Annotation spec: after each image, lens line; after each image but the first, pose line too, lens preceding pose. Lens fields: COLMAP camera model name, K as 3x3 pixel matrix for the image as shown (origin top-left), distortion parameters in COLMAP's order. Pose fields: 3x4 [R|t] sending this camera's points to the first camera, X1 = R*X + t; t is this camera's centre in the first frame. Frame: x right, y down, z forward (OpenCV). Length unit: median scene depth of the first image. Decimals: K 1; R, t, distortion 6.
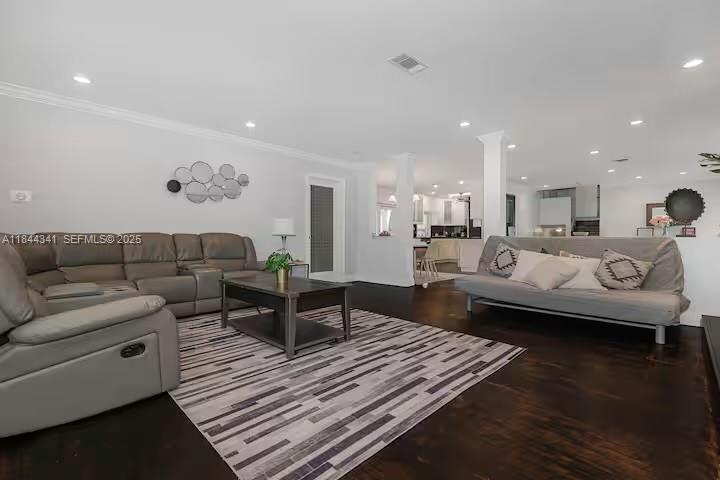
lens RADIAL K [[328.5, 0, 358.3], [0, 328.5, 237.9], [0, 0, 1]] dist [0.021935, -0.000321]
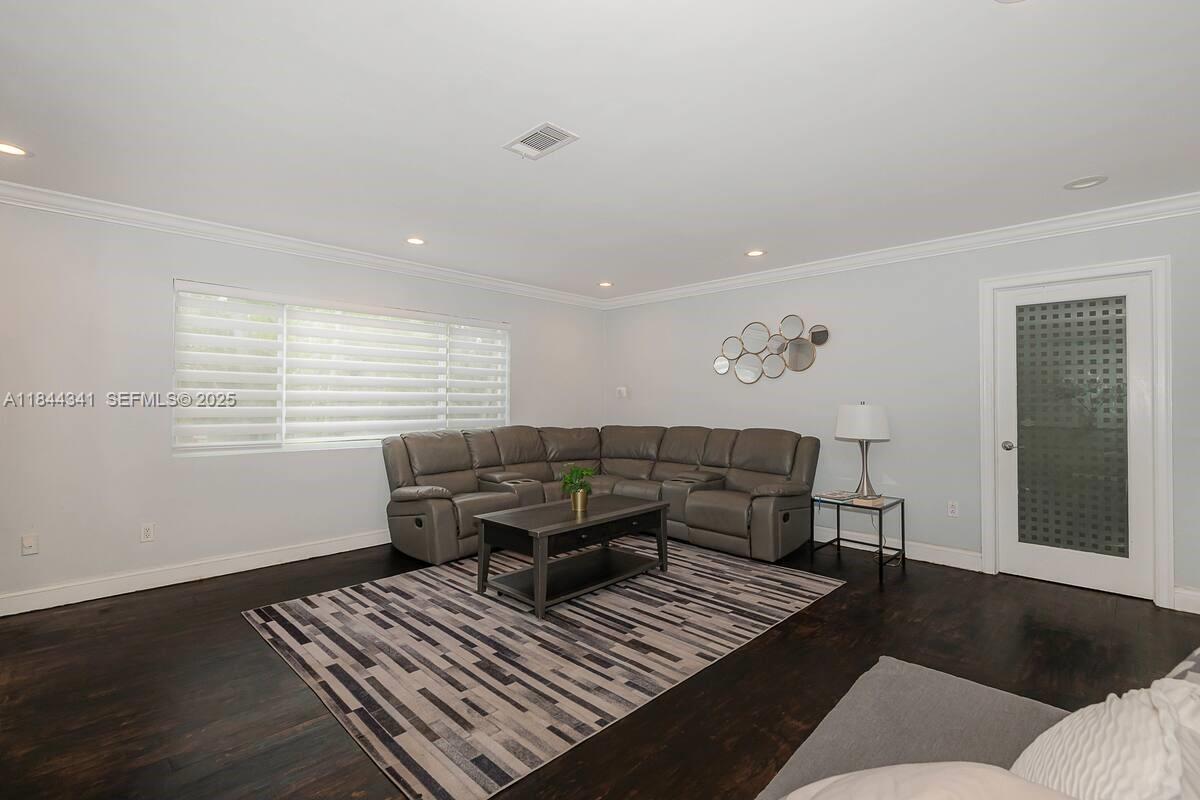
lens RADIAL K [[547.6, 0, 599.3], [0, 547.6, 401.7], [0, 0, 1]] dist [0.021935, -0.000321]
pose [[-0.002582, 0.004583, -0.999986, 1.333239], [0.001948, 0.999988, 0.004578, -0.153261], [0.999995, -0.001936, -0.002591, 1.421203]]
